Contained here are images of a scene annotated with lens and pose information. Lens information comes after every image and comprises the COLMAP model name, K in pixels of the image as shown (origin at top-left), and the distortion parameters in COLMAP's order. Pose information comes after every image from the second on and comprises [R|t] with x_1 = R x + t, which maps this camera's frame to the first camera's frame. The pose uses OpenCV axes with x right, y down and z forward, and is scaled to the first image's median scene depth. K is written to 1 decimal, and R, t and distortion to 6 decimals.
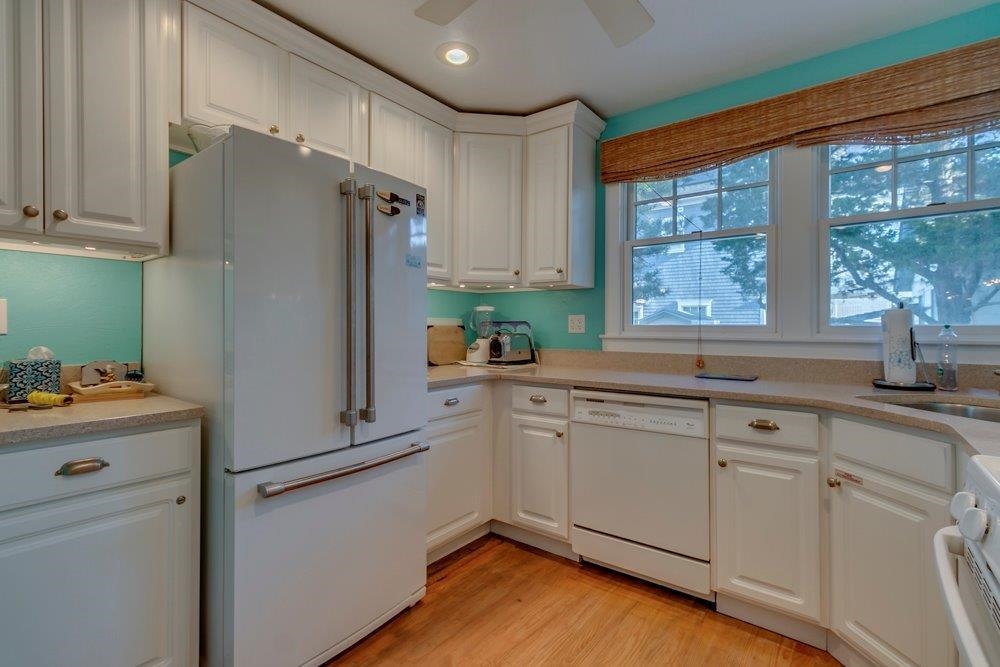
lens RADIAL K [[467.6, 0, 531.8], [0, 467.6, 324.6], [0, 0, 1]] dist [0.010522, -0.001060]
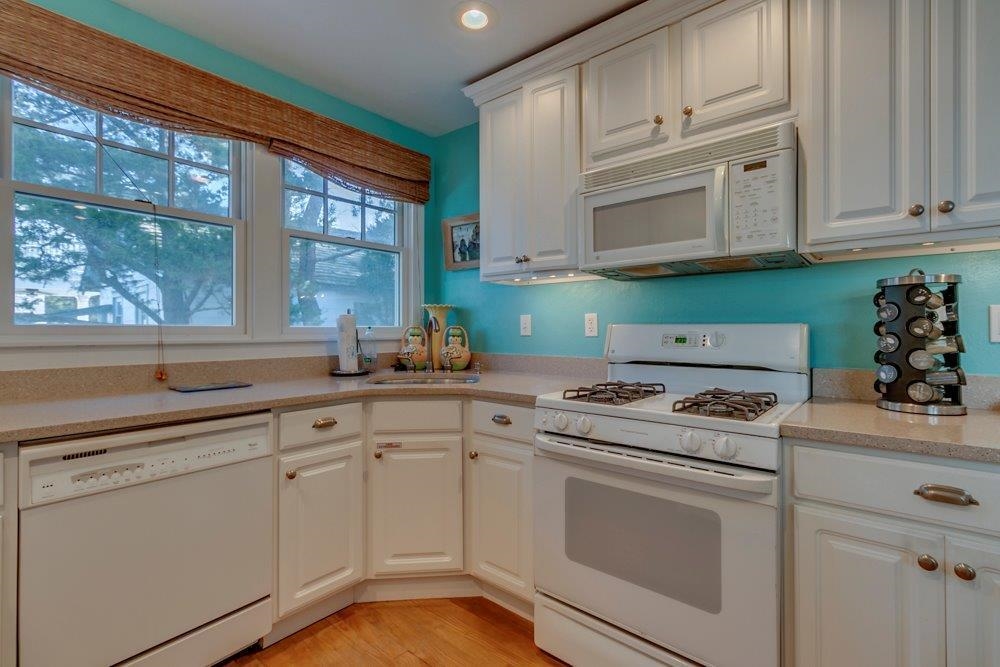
lens RADIAL K [[467.6, 0, 468.3], [0, 467.6, 325.9], [0, 0, 1]] dist [0.010522, -0.001060]
pose [[0.094970, 0.004585, 0.995470, -0.416616], [-0.004633, 0.999981, -0.004164, 0.002888], [-0.995469, -0.004216, 0.094989, 0.487488]]
